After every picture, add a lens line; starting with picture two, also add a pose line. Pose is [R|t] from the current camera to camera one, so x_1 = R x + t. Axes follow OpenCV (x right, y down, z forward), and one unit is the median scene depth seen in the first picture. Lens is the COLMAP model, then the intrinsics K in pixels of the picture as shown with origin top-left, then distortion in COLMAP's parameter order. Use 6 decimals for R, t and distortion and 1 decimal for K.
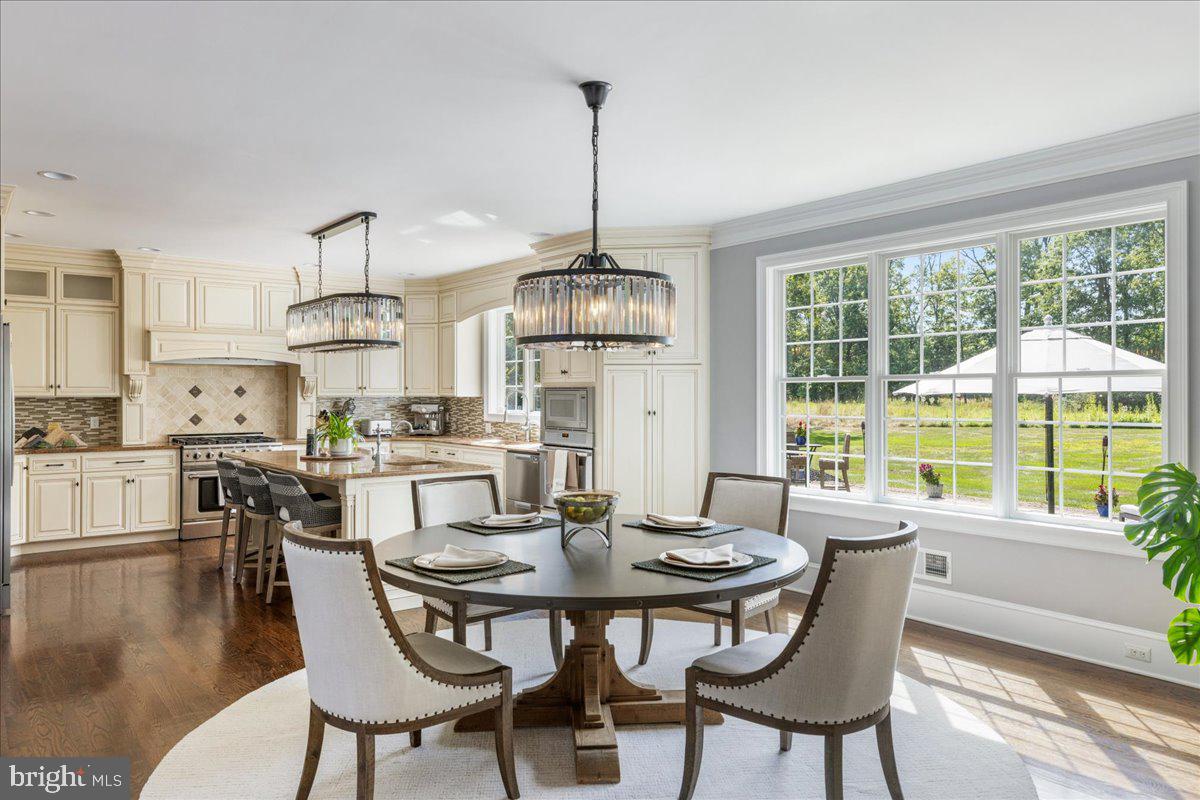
lens RADIAL K [[792.1, 0, 598.7], [0, 792.1, 395.4], [0, 0, 1]] dist [0.001107, 0.000138]
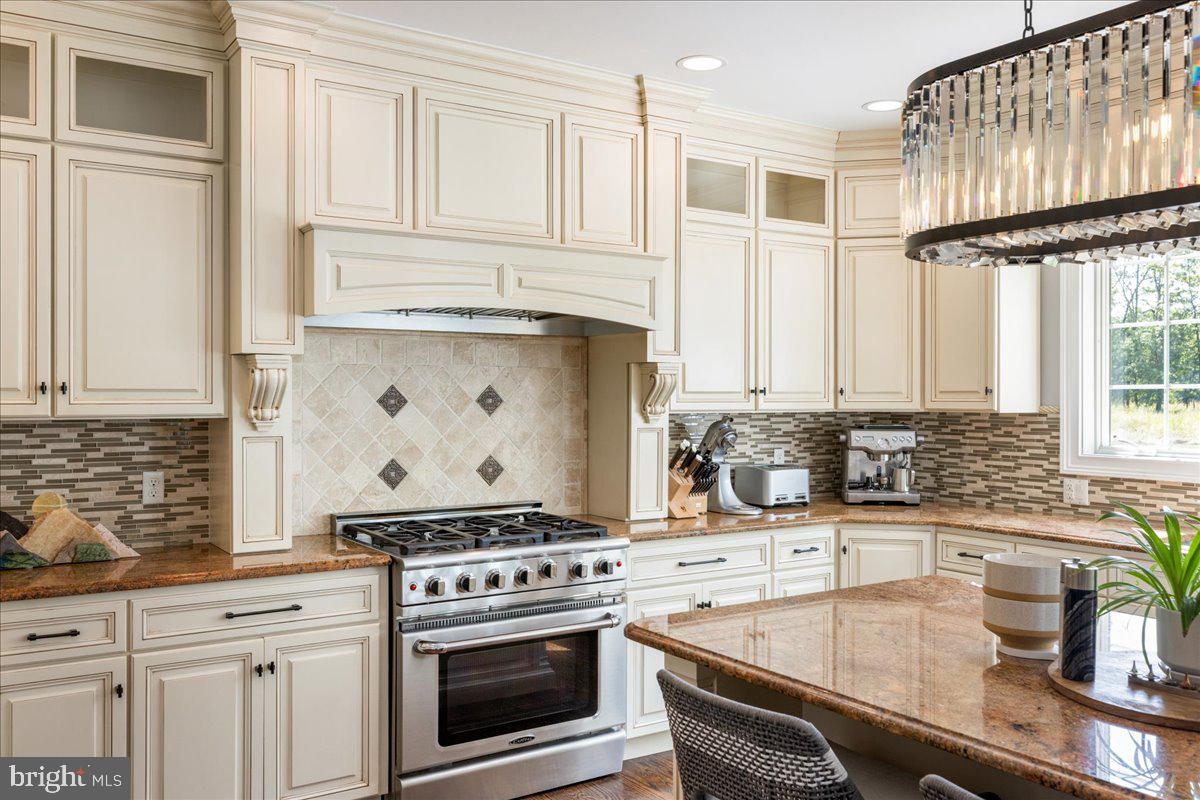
lens RADIAL K [[1004.7, 0, 600.0], [0, 1004.7, 400.0], [0, 0, 1]] dist [0.005779, 0.003083]
pose [[0.995725, -0.000651, -0.092366, -0.392644], [0.000625, 1.000000, -0.000302, -0.005571], [0.092366, 0.000243, 0.995725, 0.563899]]
